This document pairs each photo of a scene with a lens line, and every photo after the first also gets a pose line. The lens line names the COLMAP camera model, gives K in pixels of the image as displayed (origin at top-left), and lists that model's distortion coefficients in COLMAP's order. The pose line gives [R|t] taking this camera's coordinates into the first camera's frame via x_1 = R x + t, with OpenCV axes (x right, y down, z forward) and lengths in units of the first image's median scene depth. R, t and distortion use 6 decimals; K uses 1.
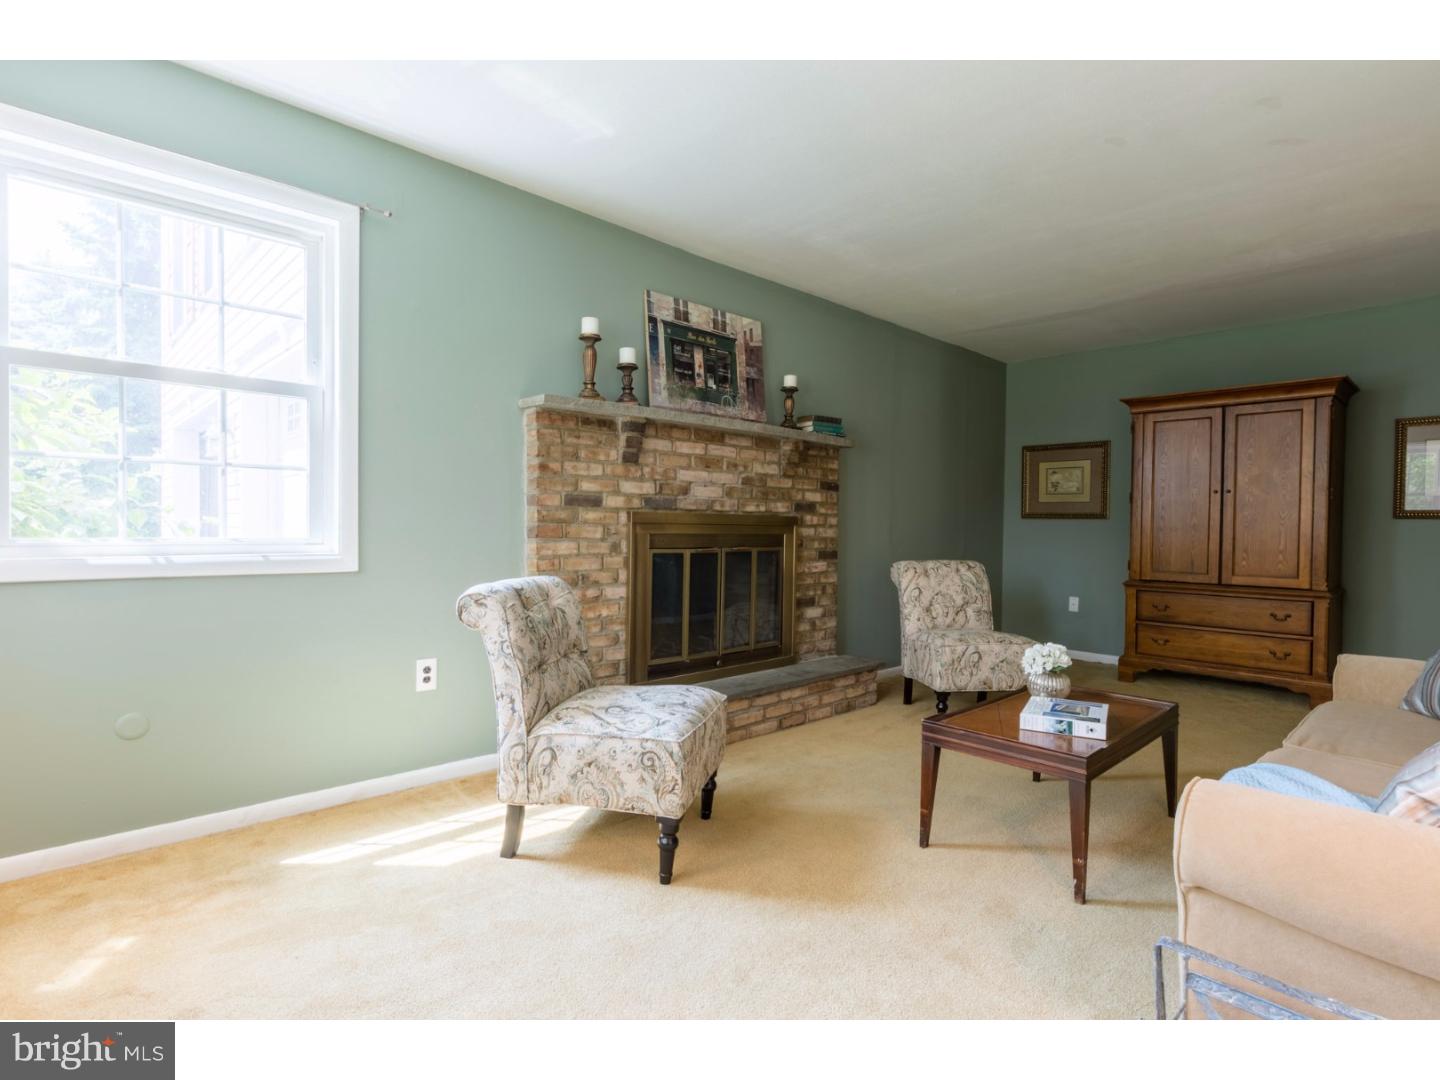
lens RADIAL K [[719.8, 0, 725.2], [0, 719.8, 543.1], [0, 0, 1]] dist [0.001908, -0.000572]
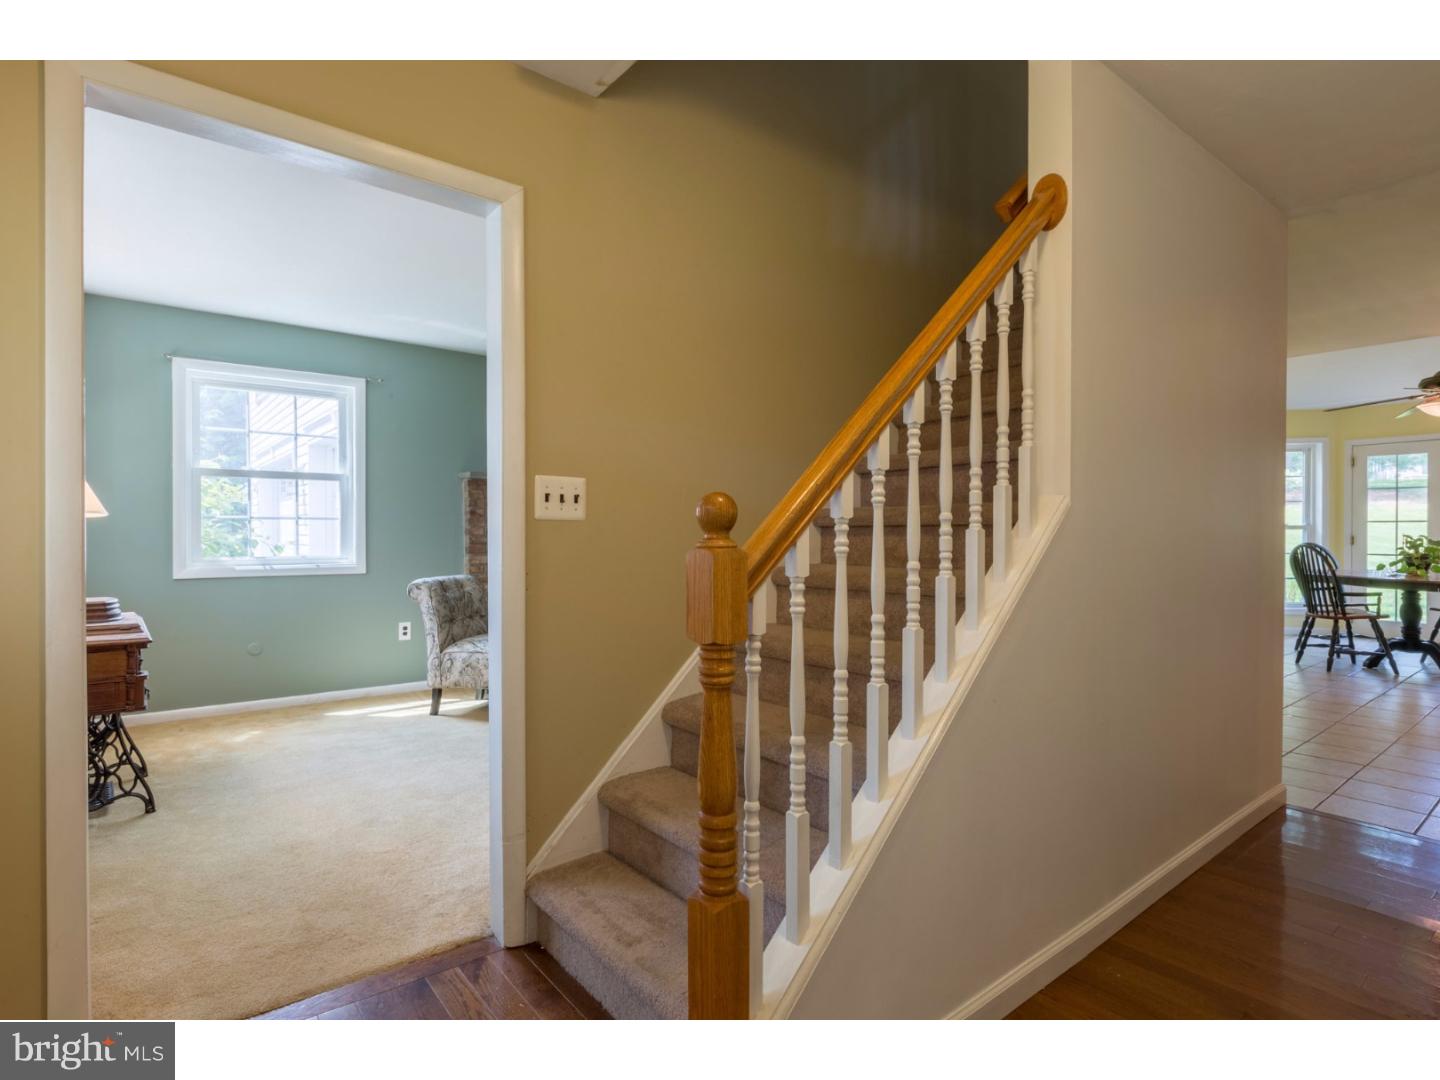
lens RADIAL K [[719.8, 0, 715.2], [0, 719.8, 539.5], [0, 0, 1]] dist [0.001908, -0.000572]
pose [[0.997045, -0.008532, -0.076351, 0.413352], [0.007634, 0.999898, -0.012046, -0.014131], [0.076446, 0.011428, 0.997008, -0.610488]]
